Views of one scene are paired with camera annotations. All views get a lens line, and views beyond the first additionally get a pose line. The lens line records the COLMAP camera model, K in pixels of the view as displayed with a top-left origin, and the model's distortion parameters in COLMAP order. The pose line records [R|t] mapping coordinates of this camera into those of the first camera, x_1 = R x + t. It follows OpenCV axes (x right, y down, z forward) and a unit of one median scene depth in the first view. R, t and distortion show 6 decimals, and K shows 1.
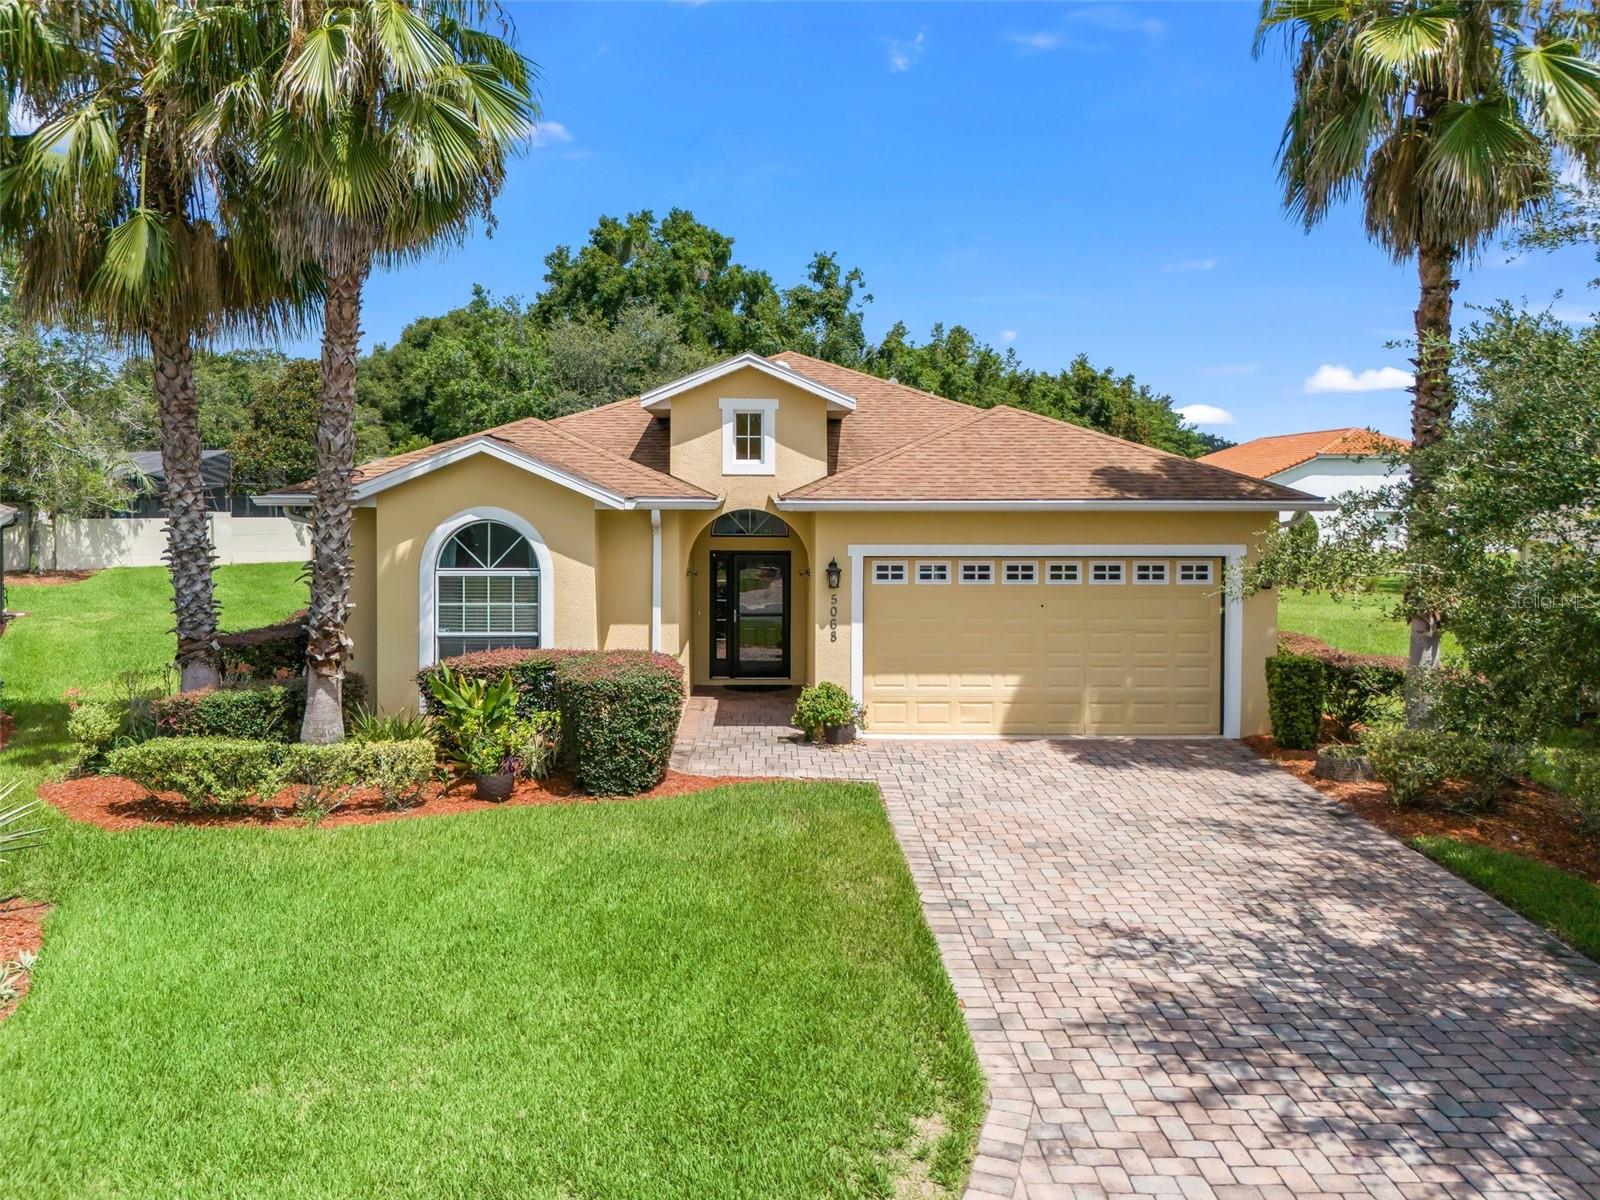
lens RADIAL K [[1206.1, 0, 785.2], [0, 1206.1, 537.0], [0, 0, 1]] dist [0.051949, -0.027153]
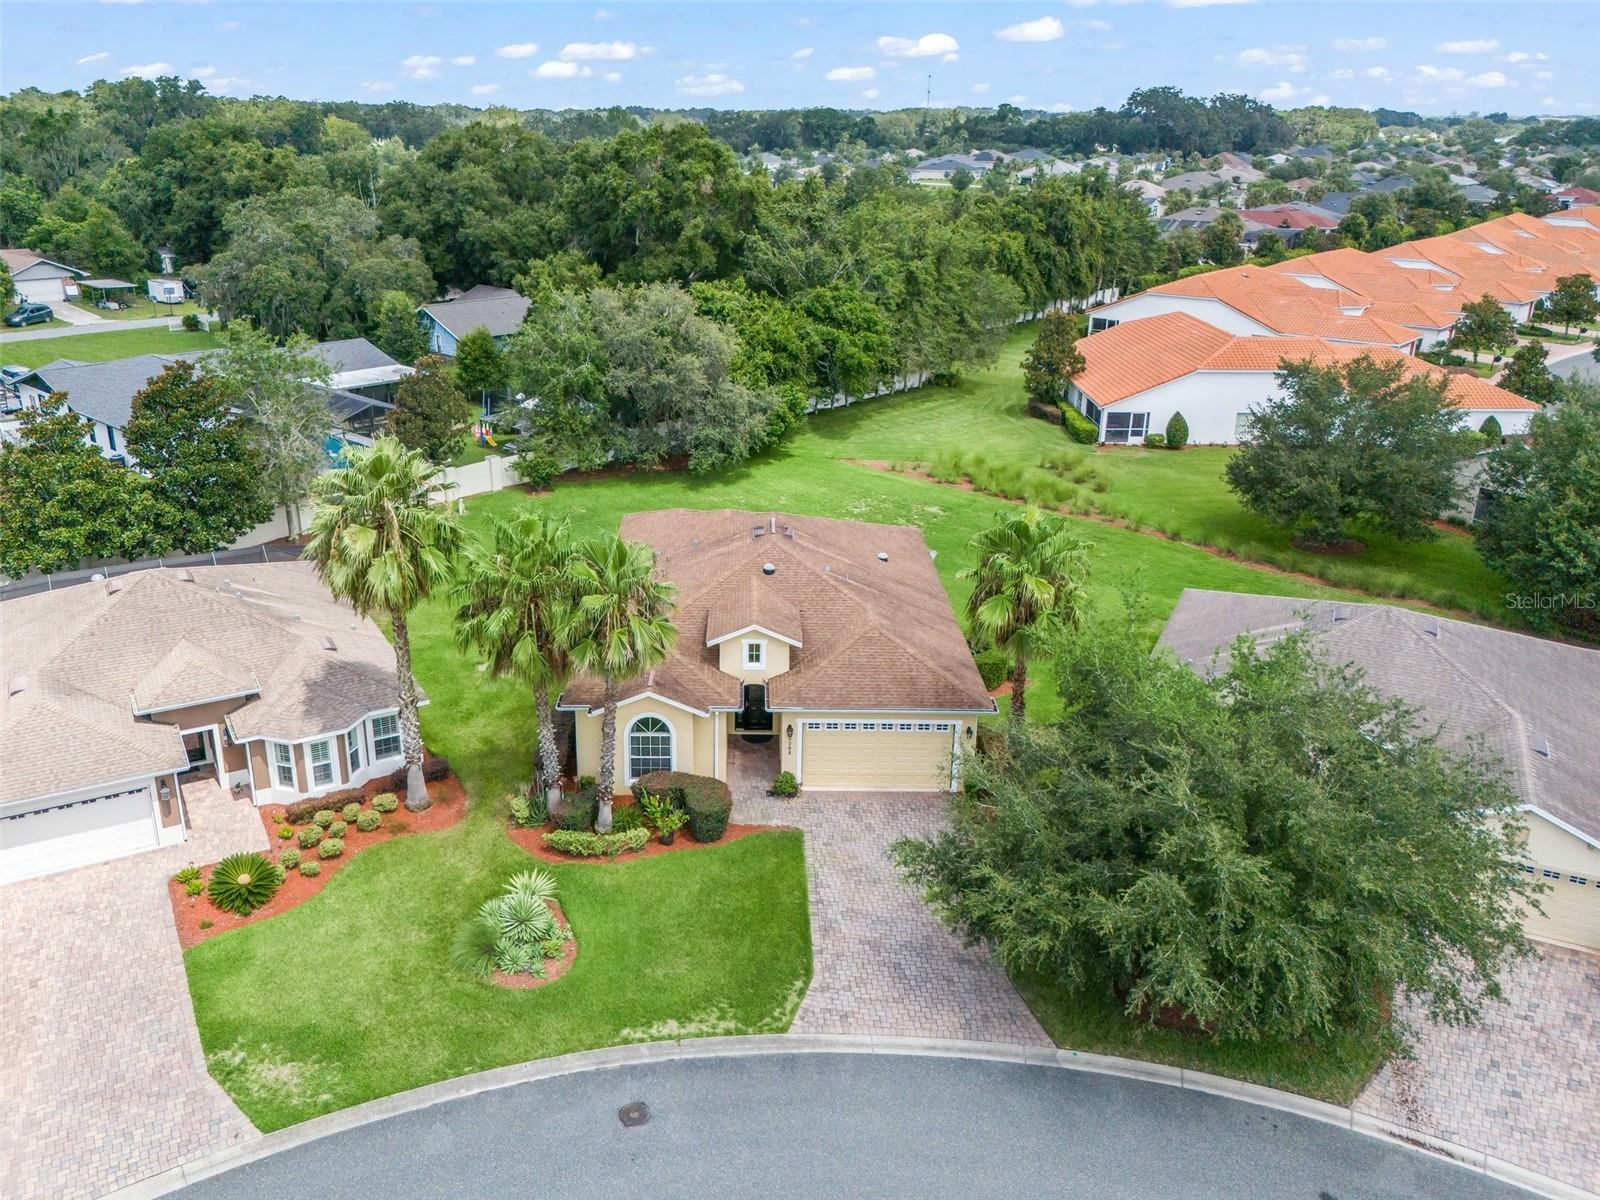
lens RADIAL K [[1206.1, 0, 728.2], [0, 1206.1, 645.9], [0, 0, 1]] dist [0.051949, -0.027153]
pose [[0.999340, 0.015759, -0.032744, -0.008266], [-0.003092, 0.934678, 0.355482, -1.244385], [0.036207, -0.355146, 0.934109, -1.506587]]
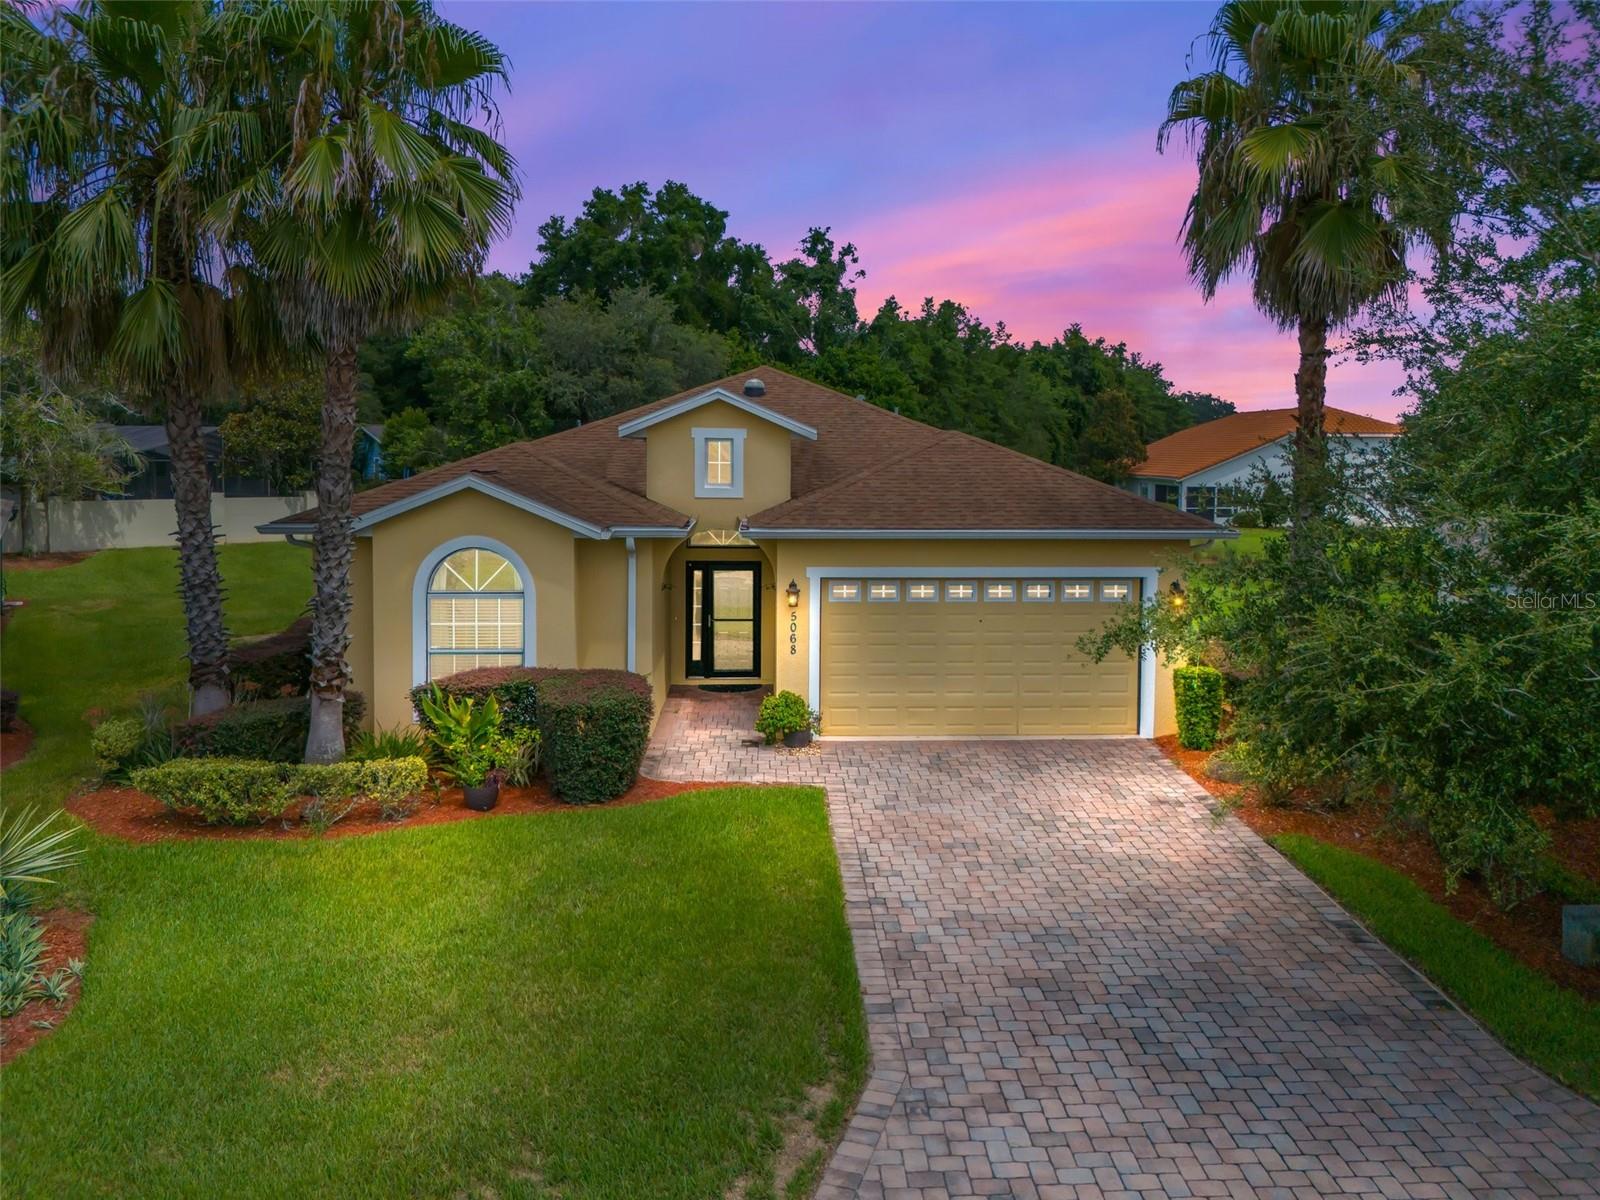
lens RADIAL K [[1206.1, 0, 839.3], [0, 1206.1, 533.0], [0, 0, 1]] dist [0.051949, -0.027153]
pose [[0.999019, 0.003050, 0.044178, 0.043036], [-0.004415, 0.999515, 0.030836, -0.076386], [-0.044063, -0.031001, 0.998548, -0.136998]]
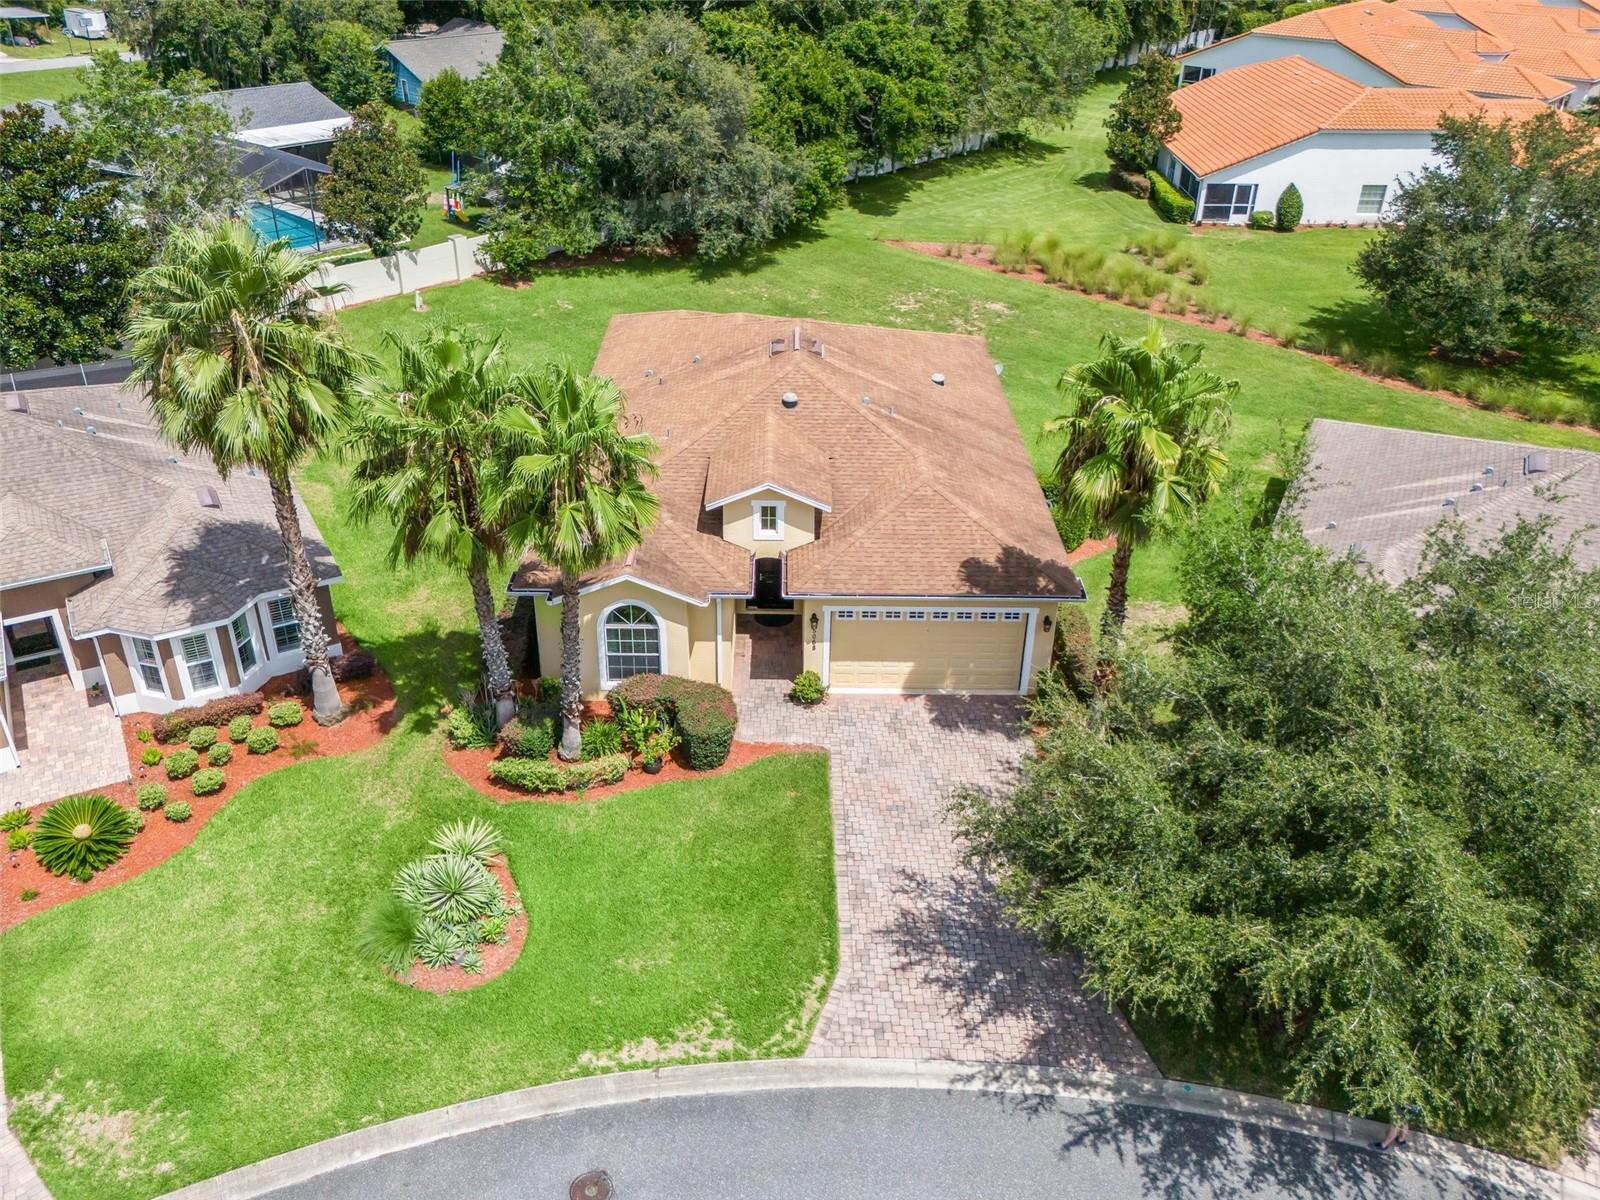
lens RADIAL K [[1262.0, 0, 776.6], [0, 1262.0, 637.0], [0, 0, 1]] dist [0.047823, -0.030229]
pose [[0.999598, 0.022586, -0.017110, 0.020226], [-0.011120, 0.868097, 0.496269, -1.146174], [0.026062, -0.495880, 0.868000, -0.873880]]
